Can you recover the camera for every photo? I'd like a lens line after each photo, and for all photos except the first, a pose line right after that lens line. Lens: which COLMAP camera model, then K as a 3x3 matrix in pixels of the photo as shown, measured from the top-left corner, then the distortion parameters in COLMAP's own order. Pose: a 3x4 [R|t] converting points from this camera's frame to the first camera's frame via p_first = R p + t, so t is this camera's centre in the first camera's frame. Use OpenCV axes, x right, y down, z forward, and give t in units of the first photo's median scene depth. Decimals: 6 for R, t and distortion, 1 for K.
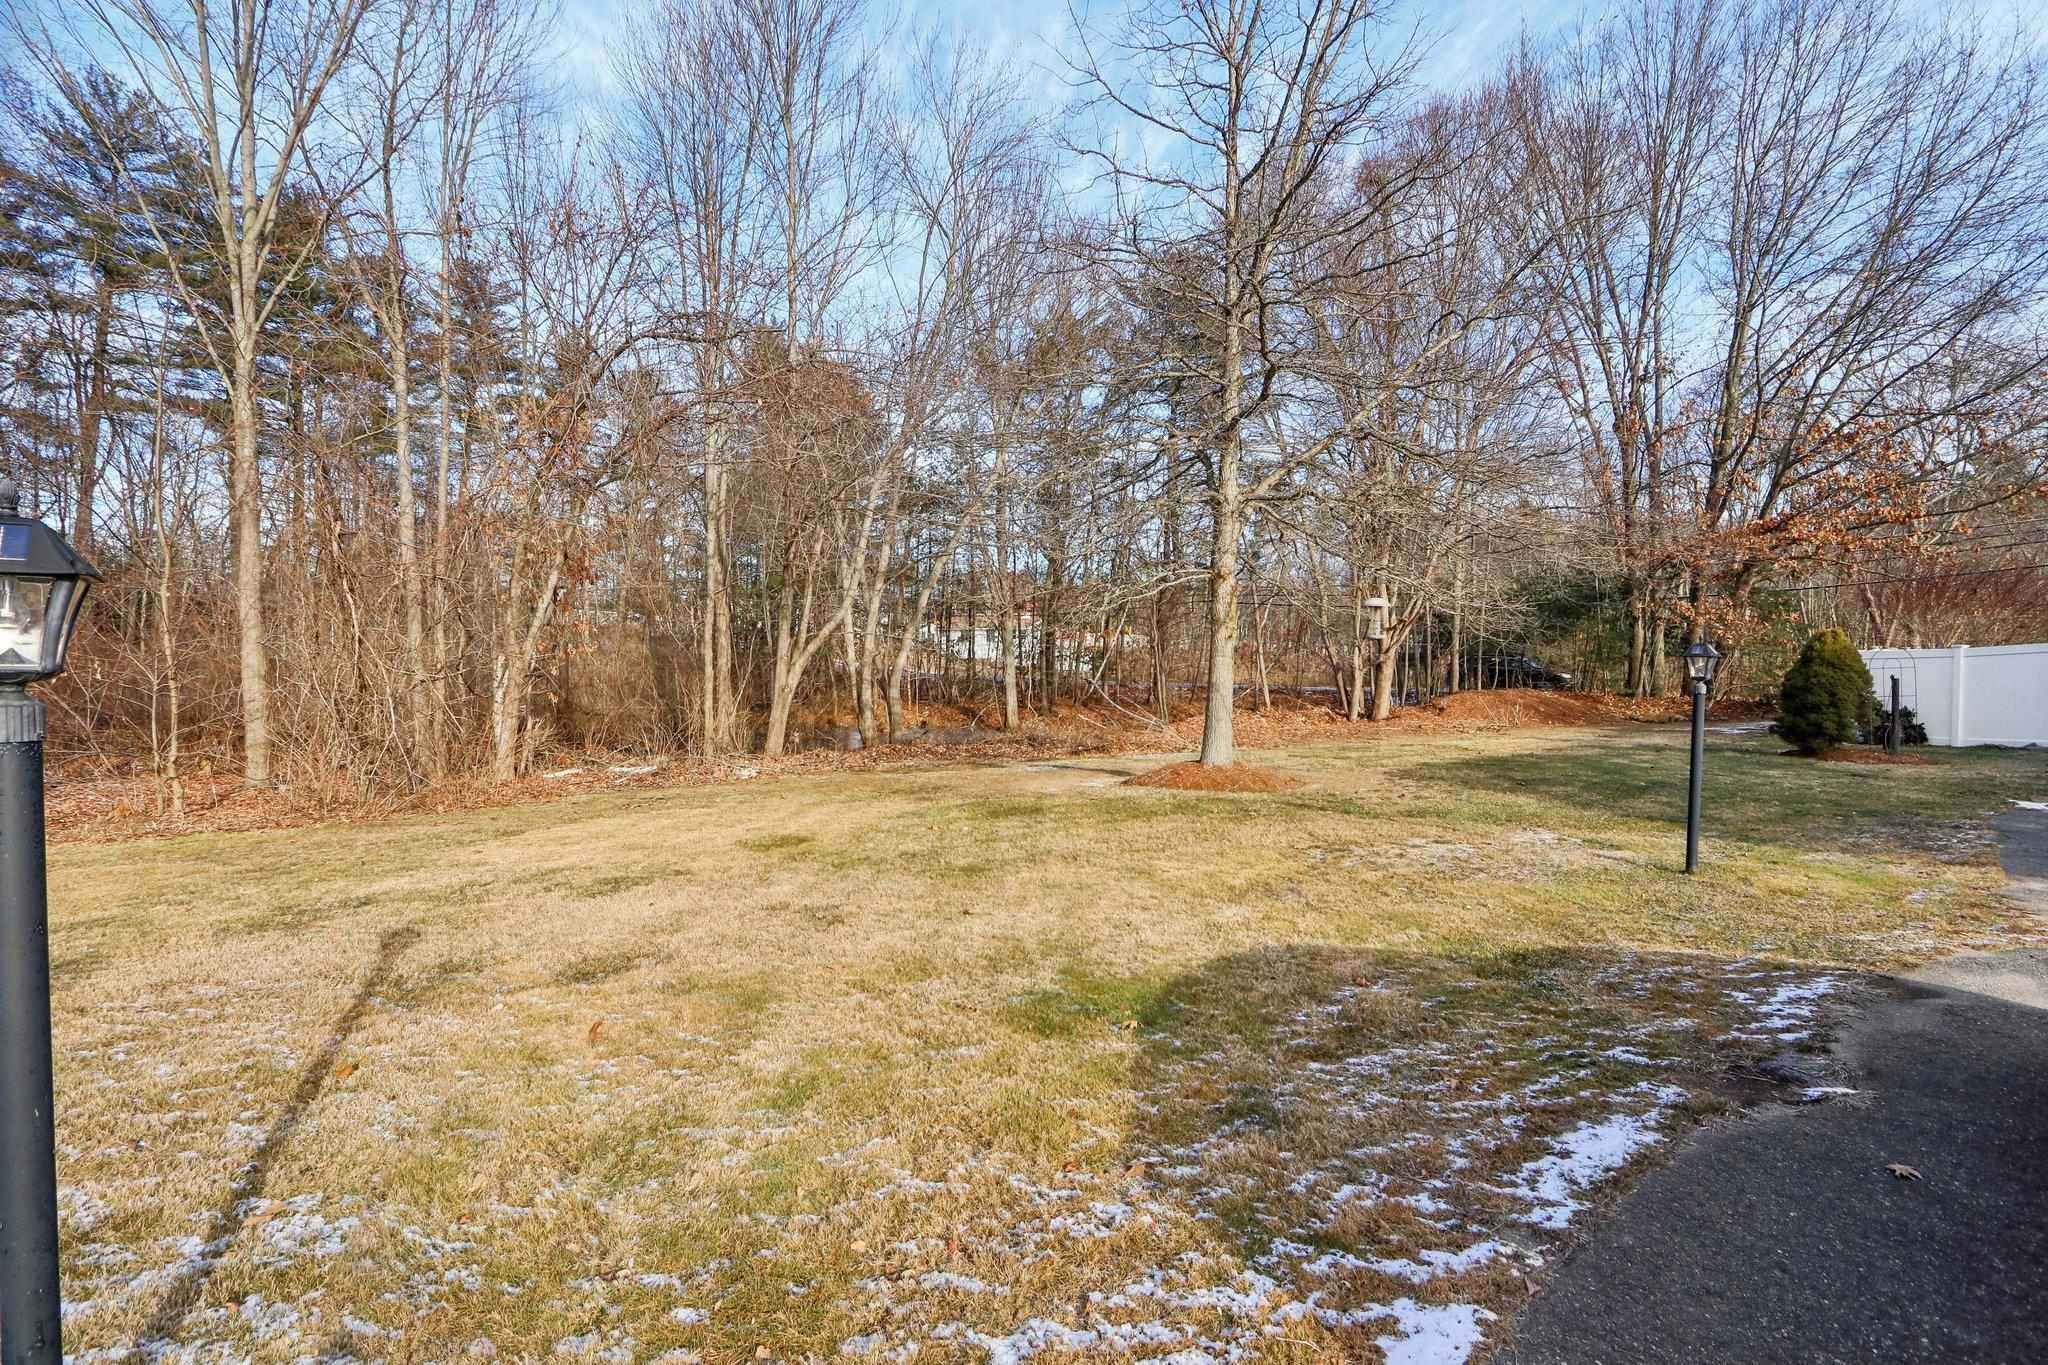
lens RADIAL K [[959.2, 0, 1024.0], [0, 959.2, 682.5], [0, 0, 1]] dist [-0.012114, -0.000381]
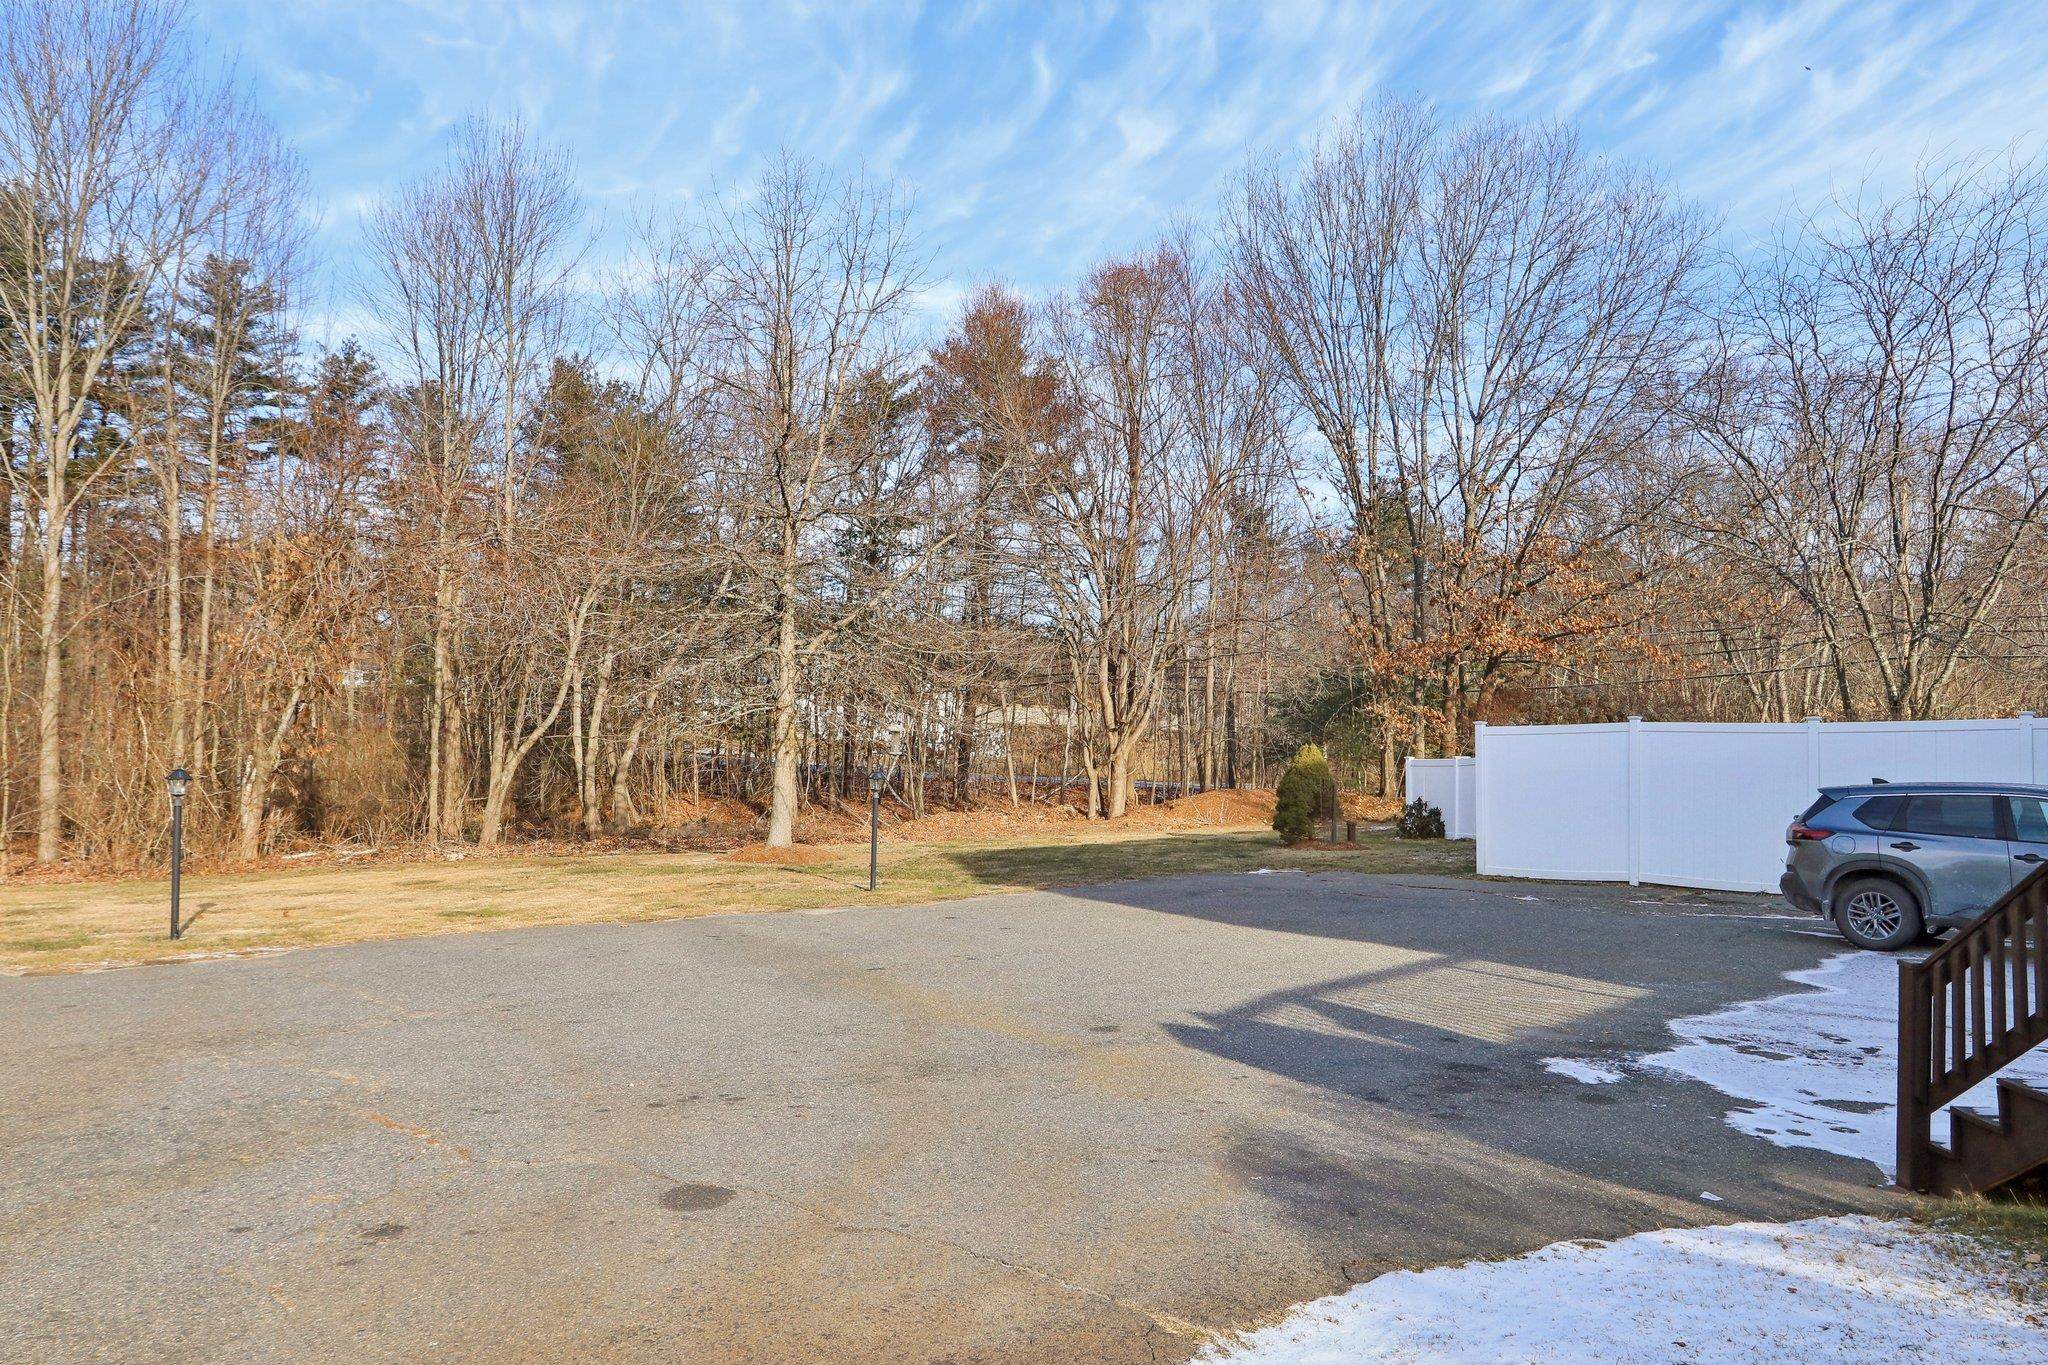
lens RADIAL K [[1400.4, 0, 1024.0], [0, 1400.4, 682.5], [0, 0, 1]] dist [0.005713, 0.004535]
pose [[0.999956, 0.006597, 0.006621, 0.366978], [-0.006177, 0.998086, -0.061531, -0.016503], [-0.007014, 0.061487, 0.998083, -0.687257]]
